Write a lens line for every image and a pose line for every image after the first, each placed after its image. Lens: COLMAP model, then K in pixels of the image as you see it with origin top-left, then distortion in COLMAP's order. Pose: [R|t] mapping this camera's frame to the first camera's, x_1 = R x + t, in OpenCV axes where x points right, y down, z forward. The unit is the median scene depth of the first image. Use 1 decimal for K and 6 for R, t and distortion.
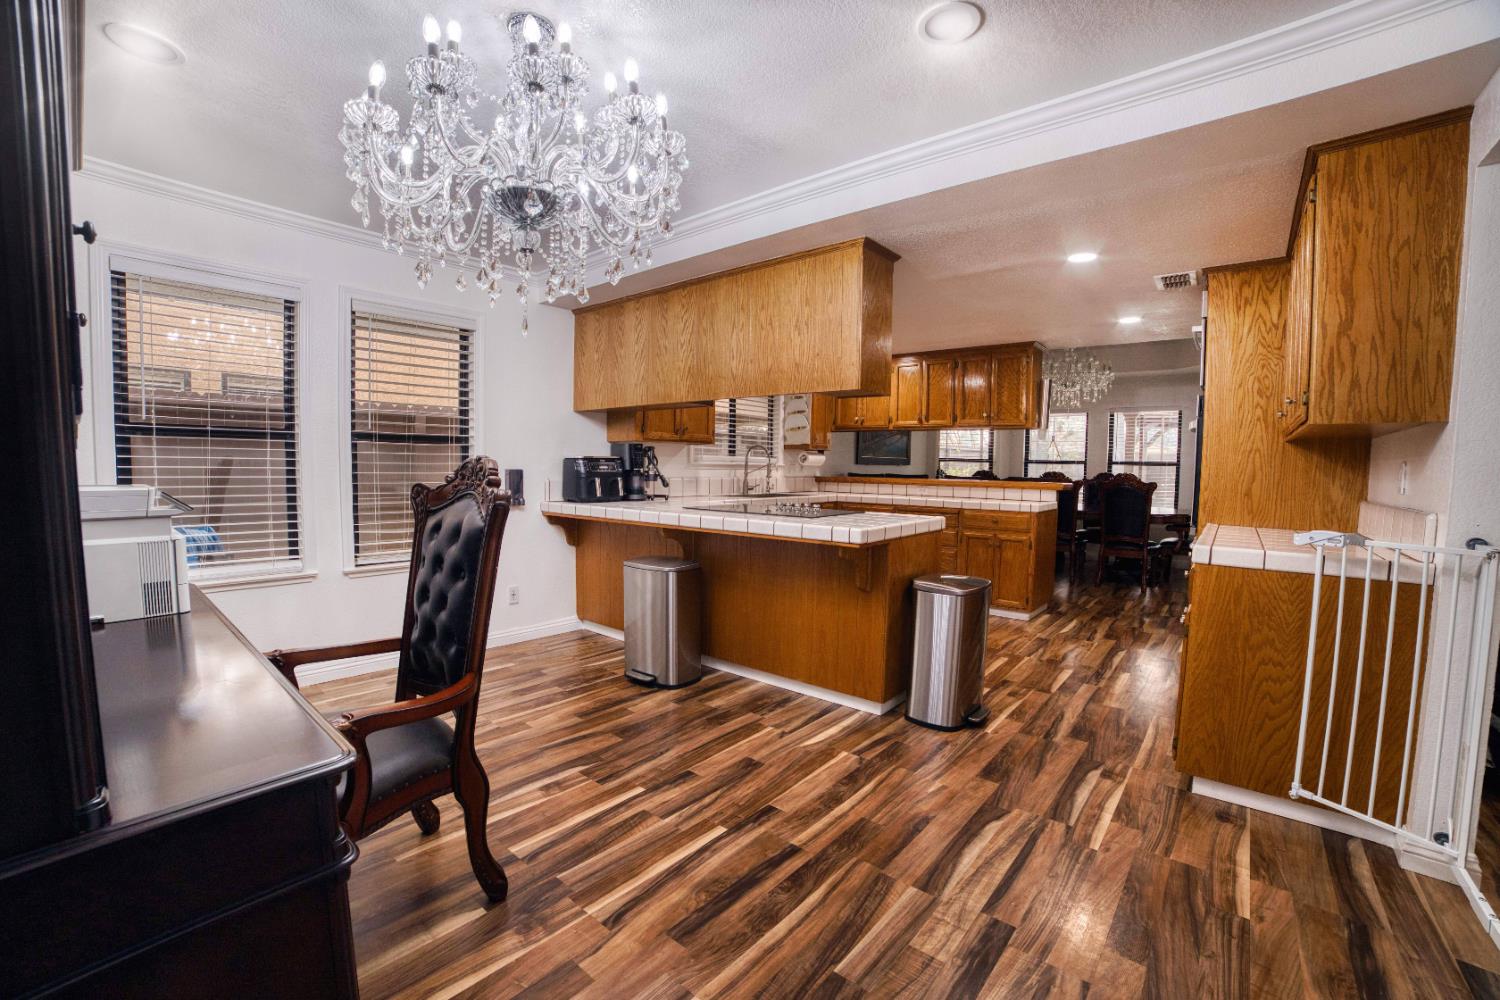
lens RADIAL K [[620.7, 0, 744.4], [0, 620.7, 508.0], [0, 0, 1]] dist [-0.089918, 0.035965]
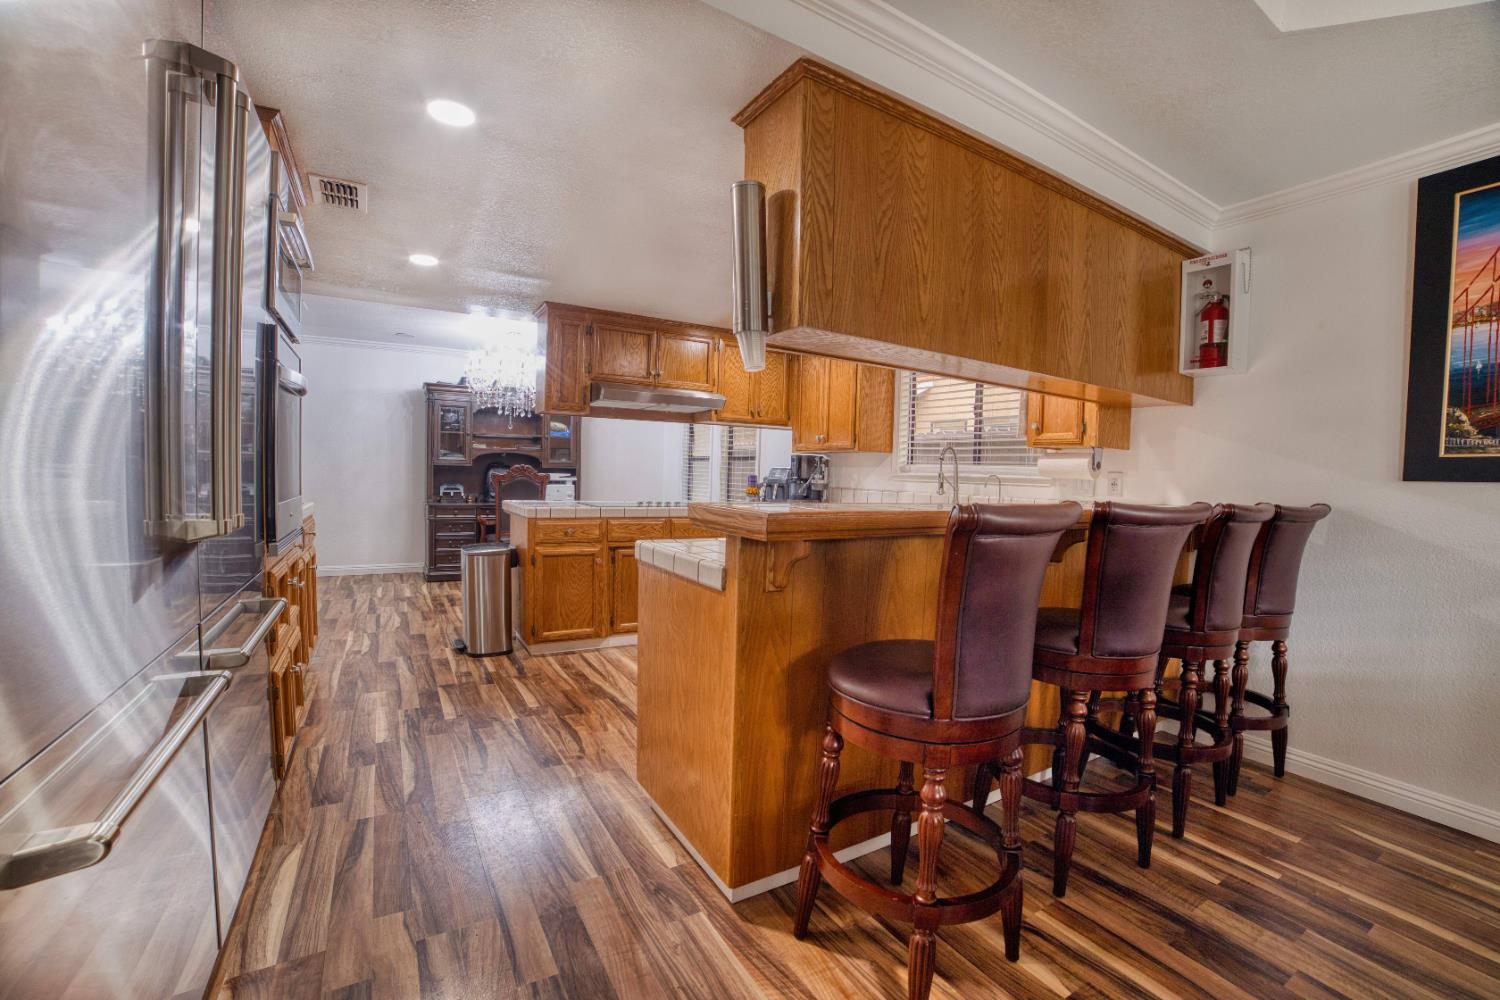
lens RADIAL K [[620.7, 0, 744.4], [0, 620.7, 508.0], [0, 0, 1]] dist [-0.089918, 0.035965]
pose [[-0.324329, 0.034766, -0.945305, 1.415732], [-0.094954, 0.993080, 0.069101, -0.115402], [0.941167, 0.112172, -0.318783, 1.947568]]
